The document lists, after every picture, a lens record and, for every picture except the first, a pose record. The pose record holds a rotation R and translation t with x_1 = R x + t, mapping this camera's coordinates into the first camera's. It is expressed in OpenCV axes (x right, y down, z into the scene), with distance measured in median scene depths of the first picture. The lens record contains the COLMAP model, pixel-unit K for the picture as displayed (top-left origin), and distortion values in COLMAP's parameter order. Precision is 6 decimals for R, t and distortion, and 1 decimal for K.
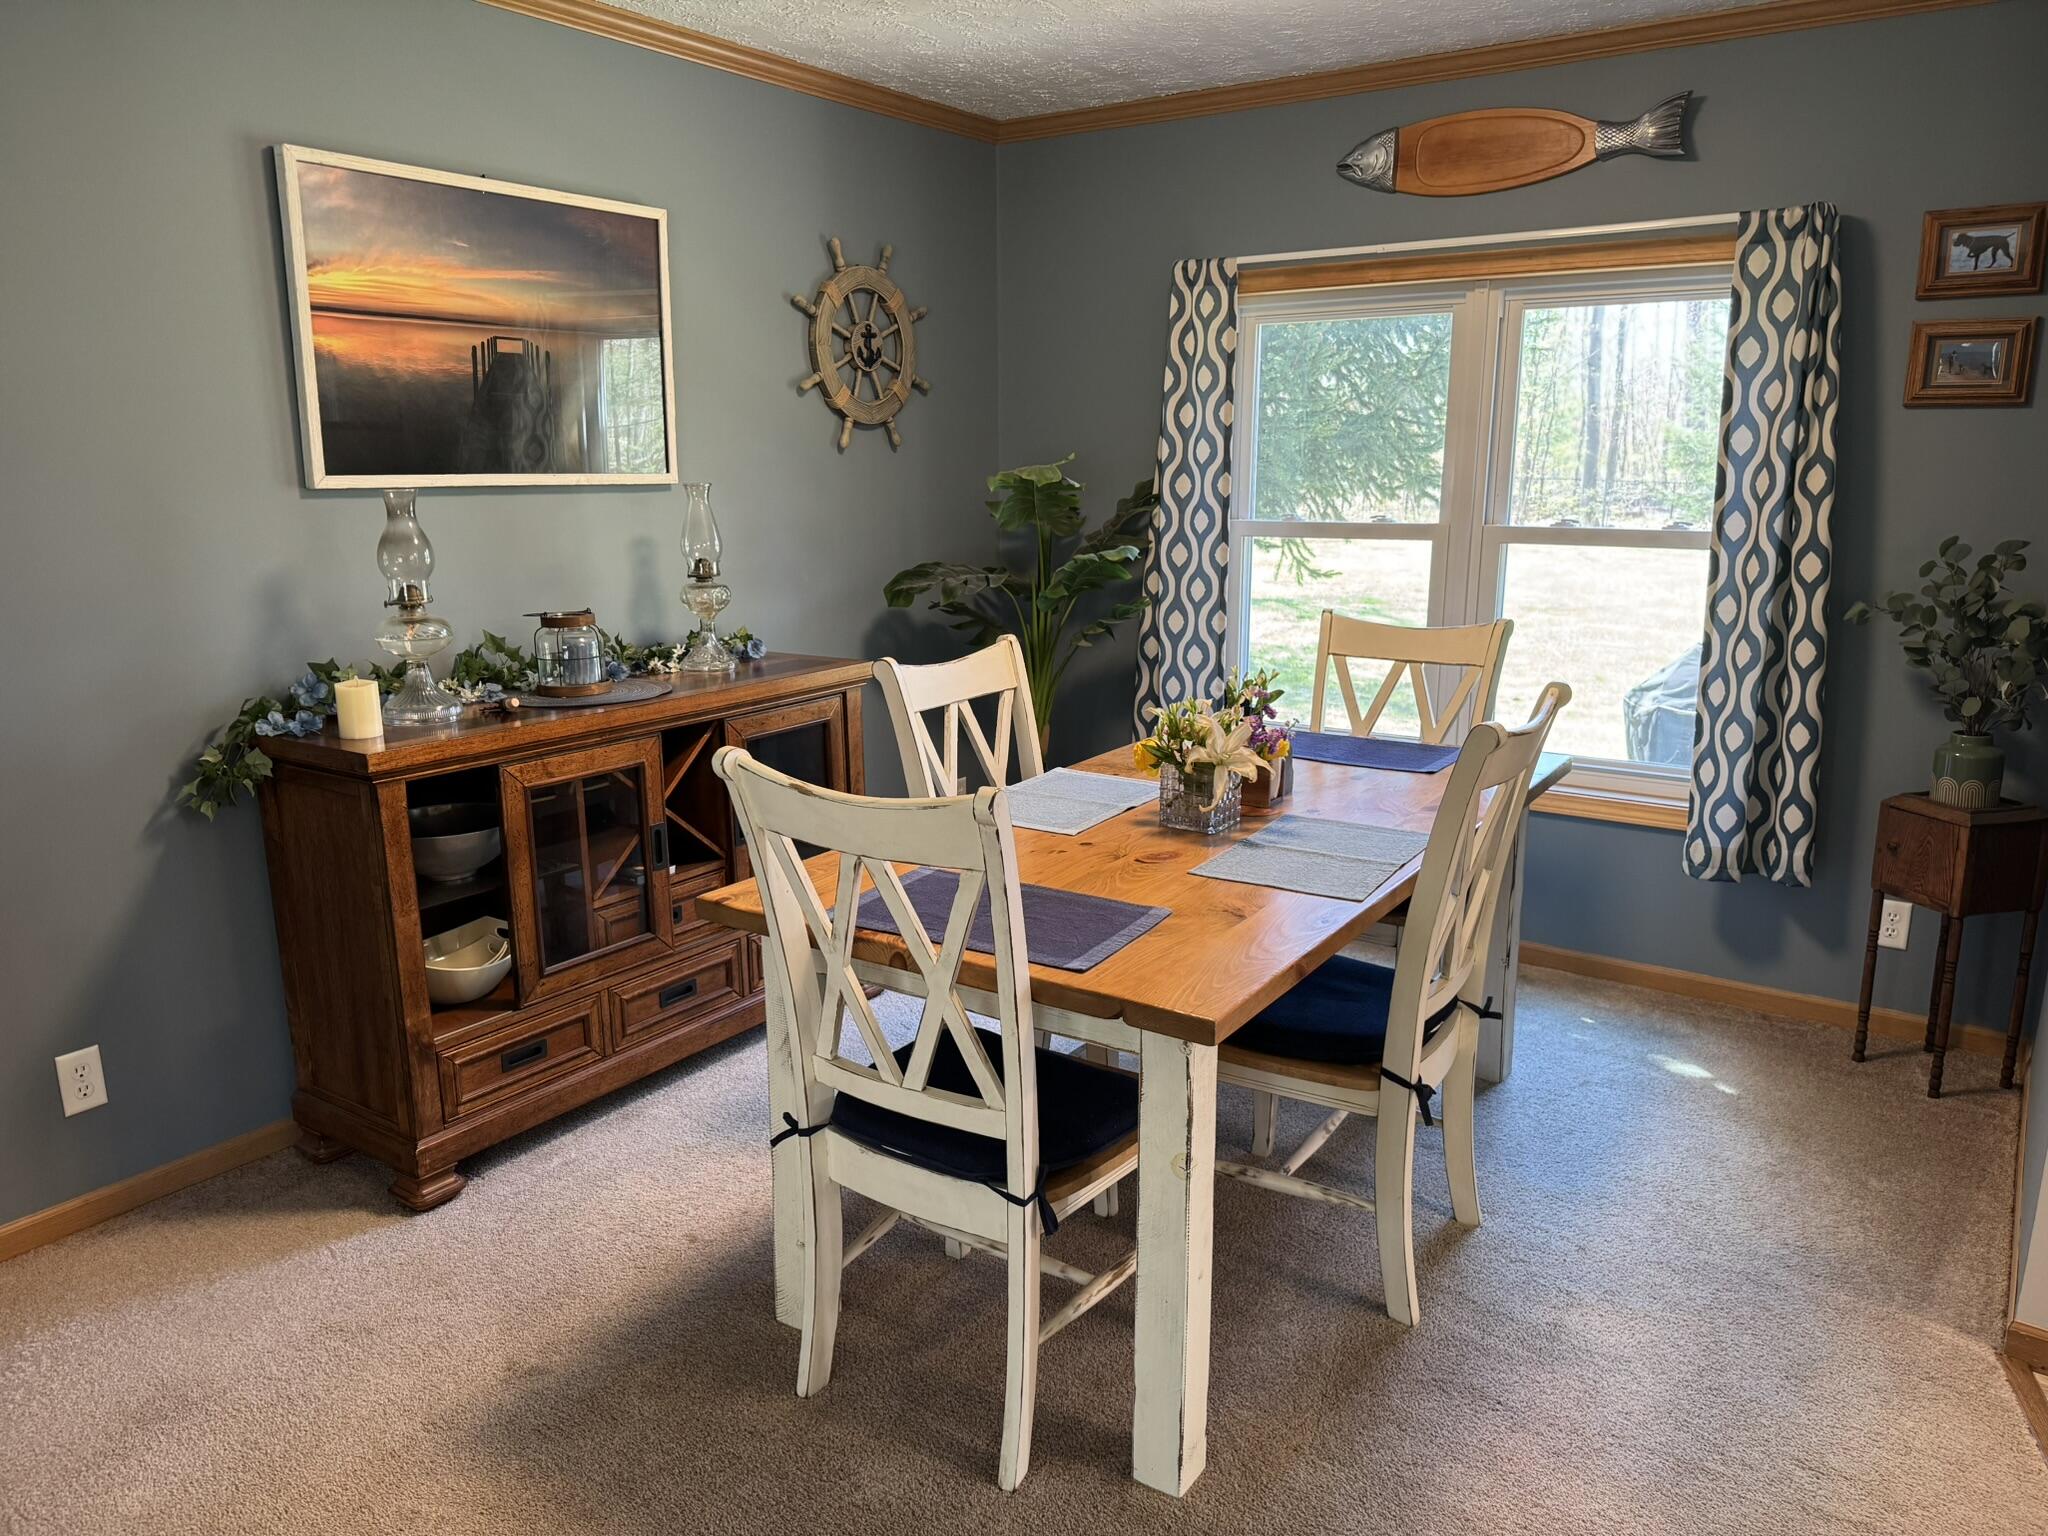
lens RADIAL K [[1453.9, 0, 998.0], [0, 1453.9, 768.1], [0, 0, 1]] dist [0.046719, -0.059286]
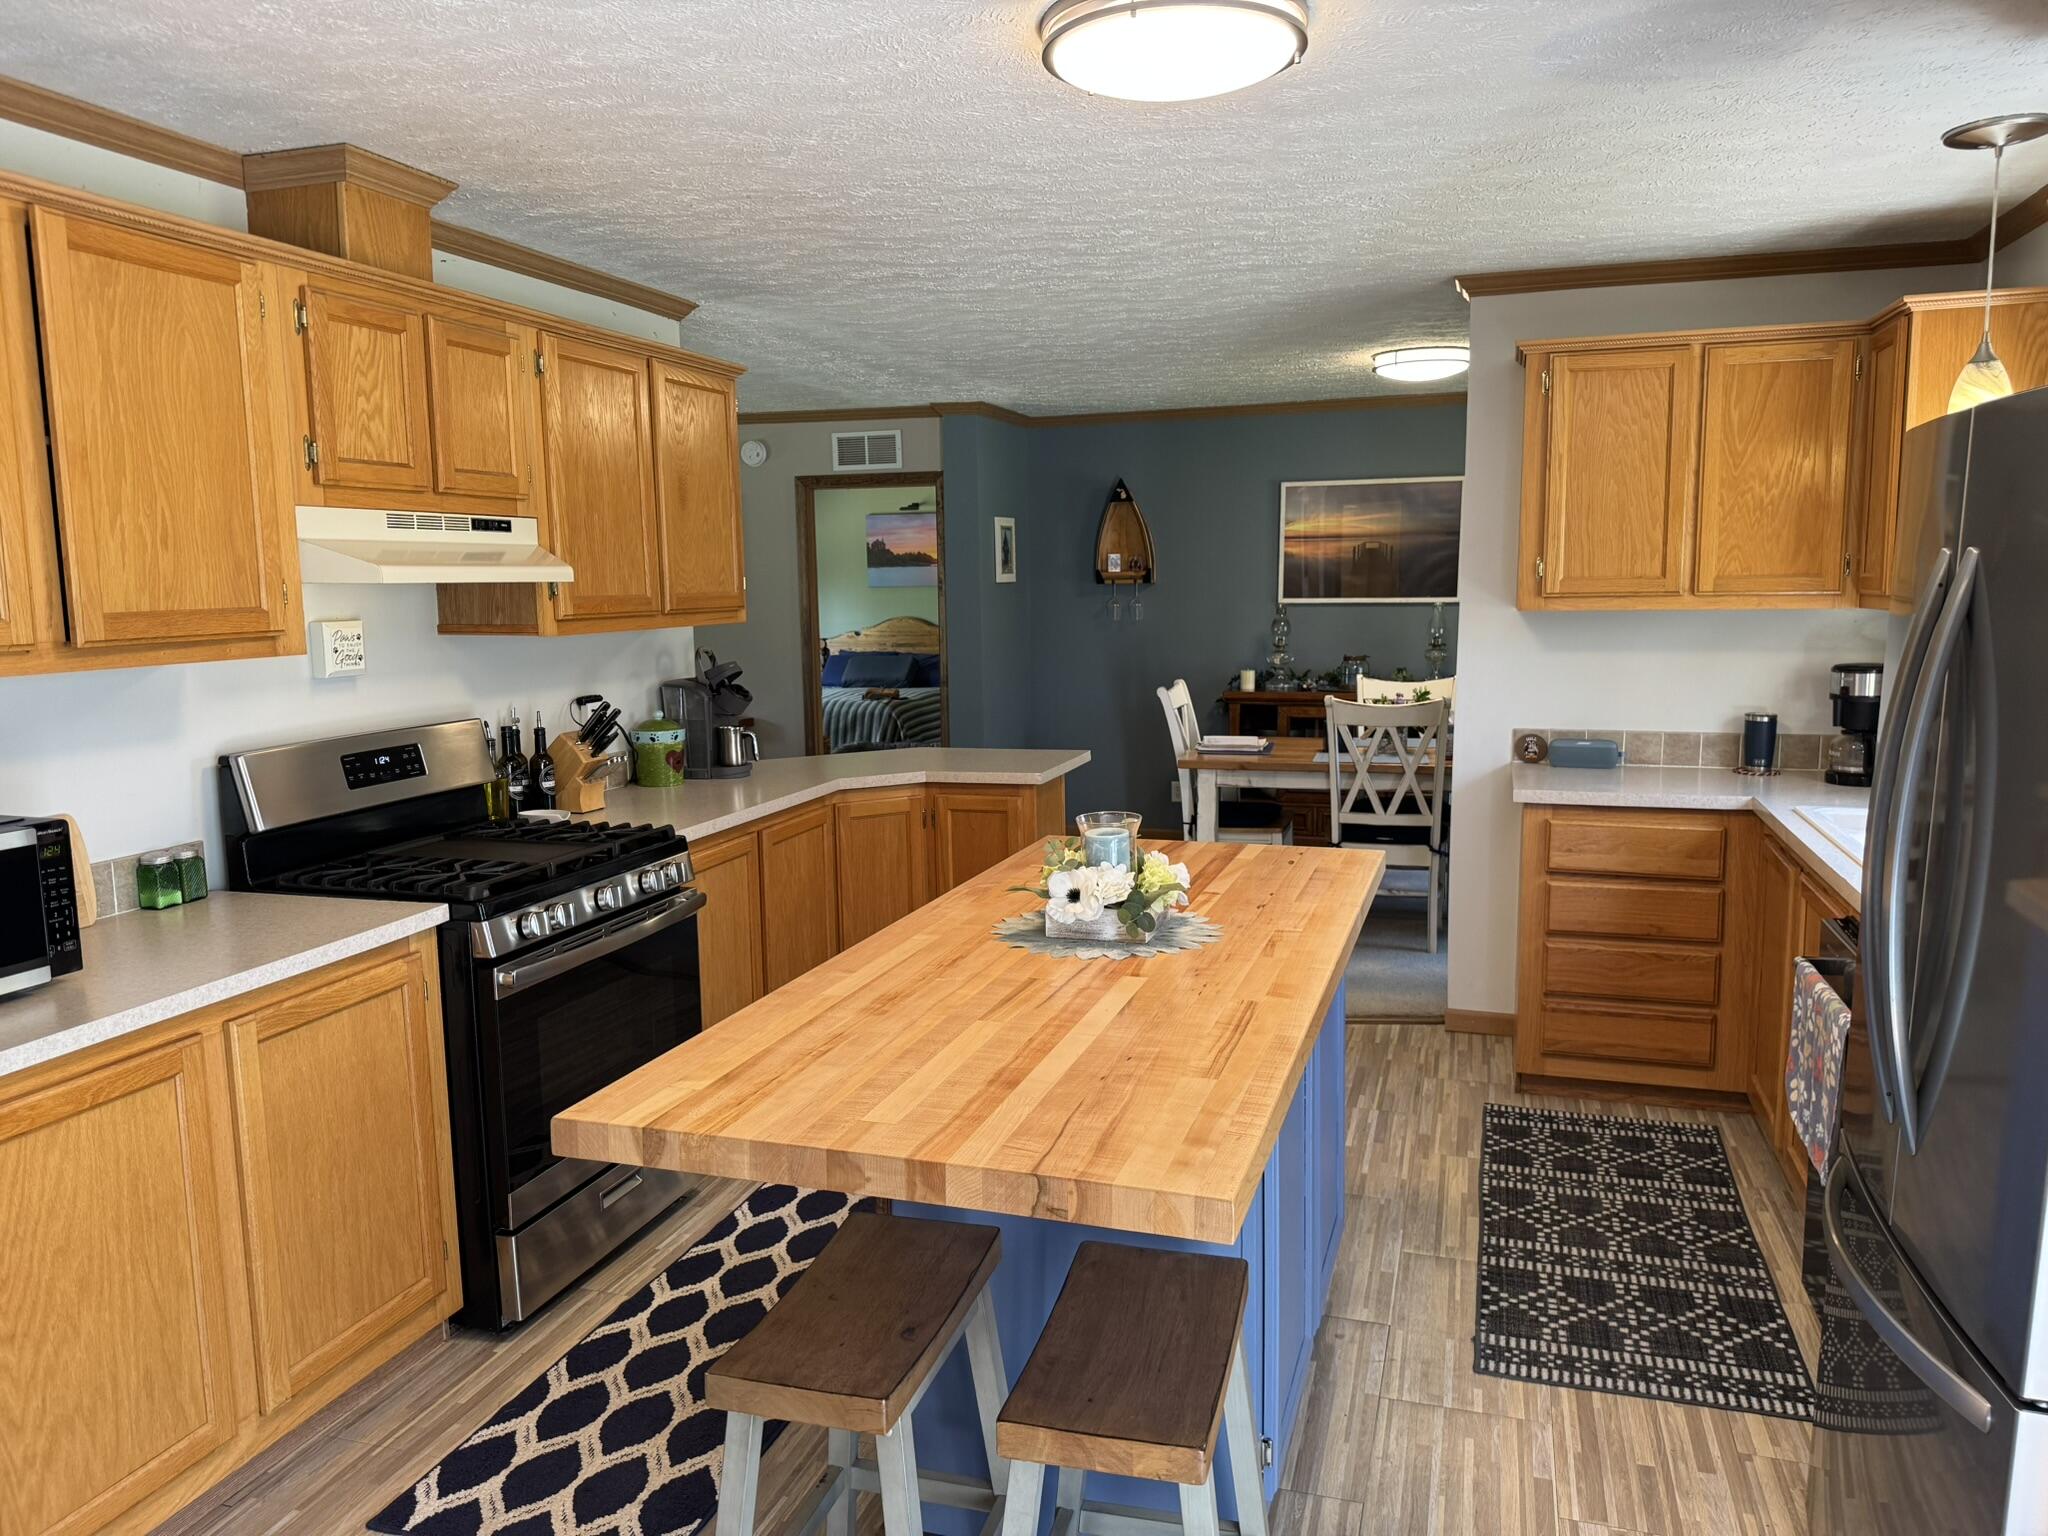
lens RADIAL K [[1434.0, 0, 1024.0], [0, 1434.0, 768.0], [0, 0, 1]] dist [0.097959, -0.134330]
pose [[0.307435, 0.127117, -0.943040, 1.840629], [-0.197412, 0.977996, 0.067472, 0.021308], [0.930867, 0.165424, 0.325764, -0.247861]]
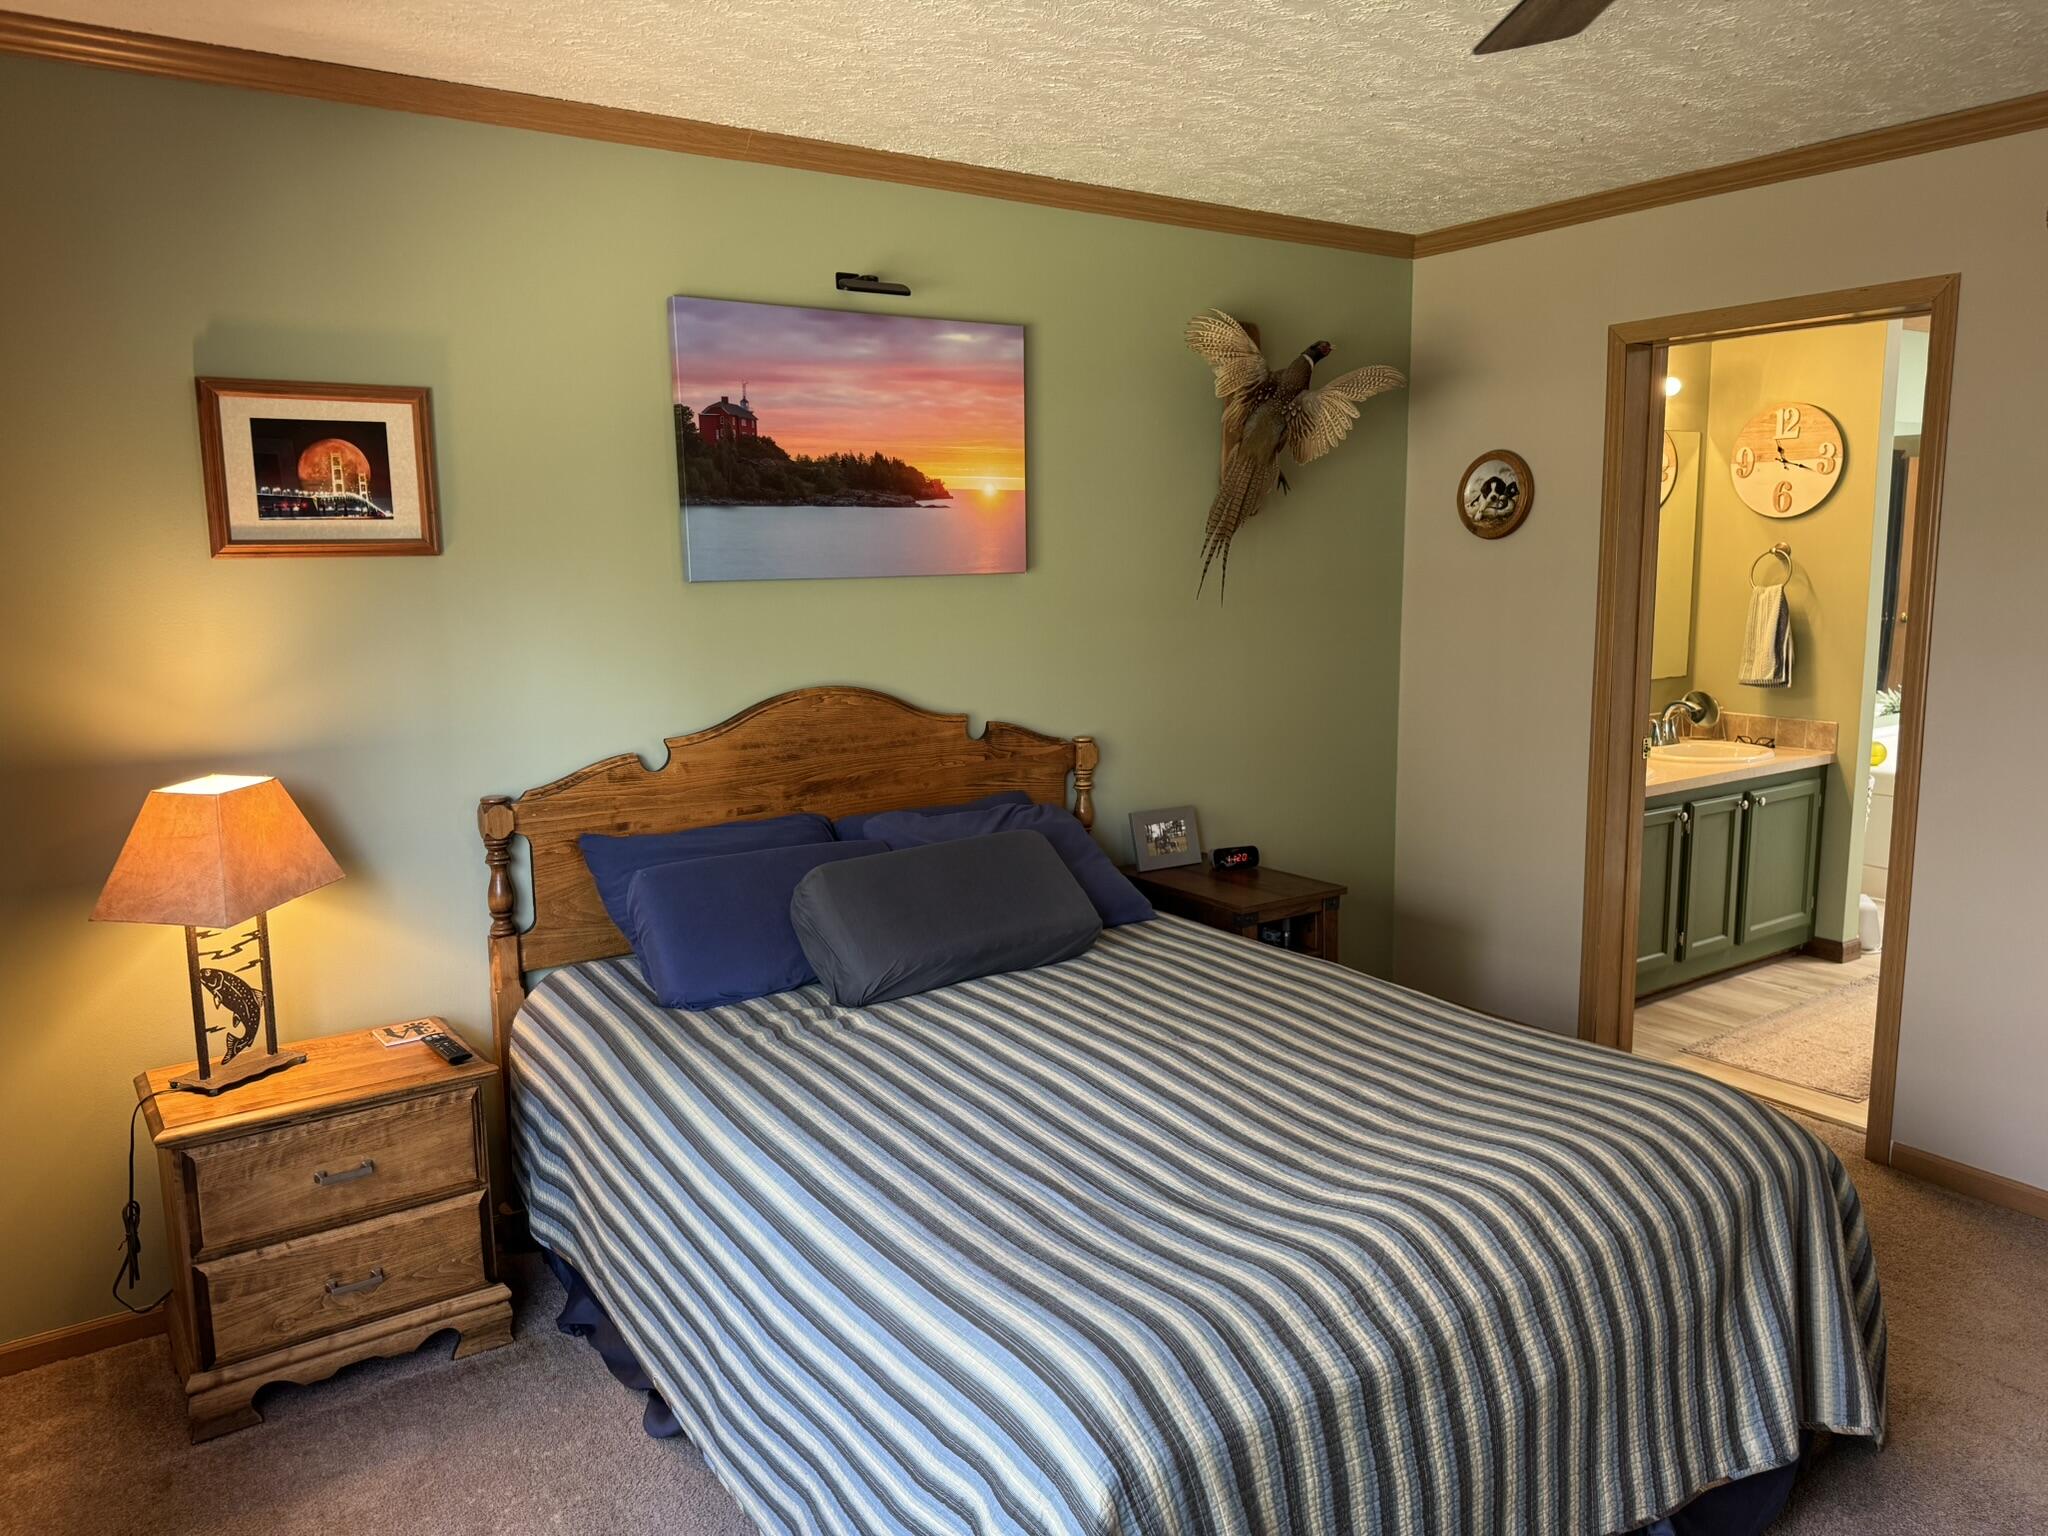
lens RADIAL K [[1411.6, 0, 1094.8], [0, 1411.6, 776.0], [0, 0, 1]] dist [0.109295, -0.180298]
pose [[0.946457, 0.049749, -0.318975, -1.531923], [-0.067892, 0.996631, -0.046010, 0.051488], [0.315611, 0.065203, 0.946646, -0.301097]]
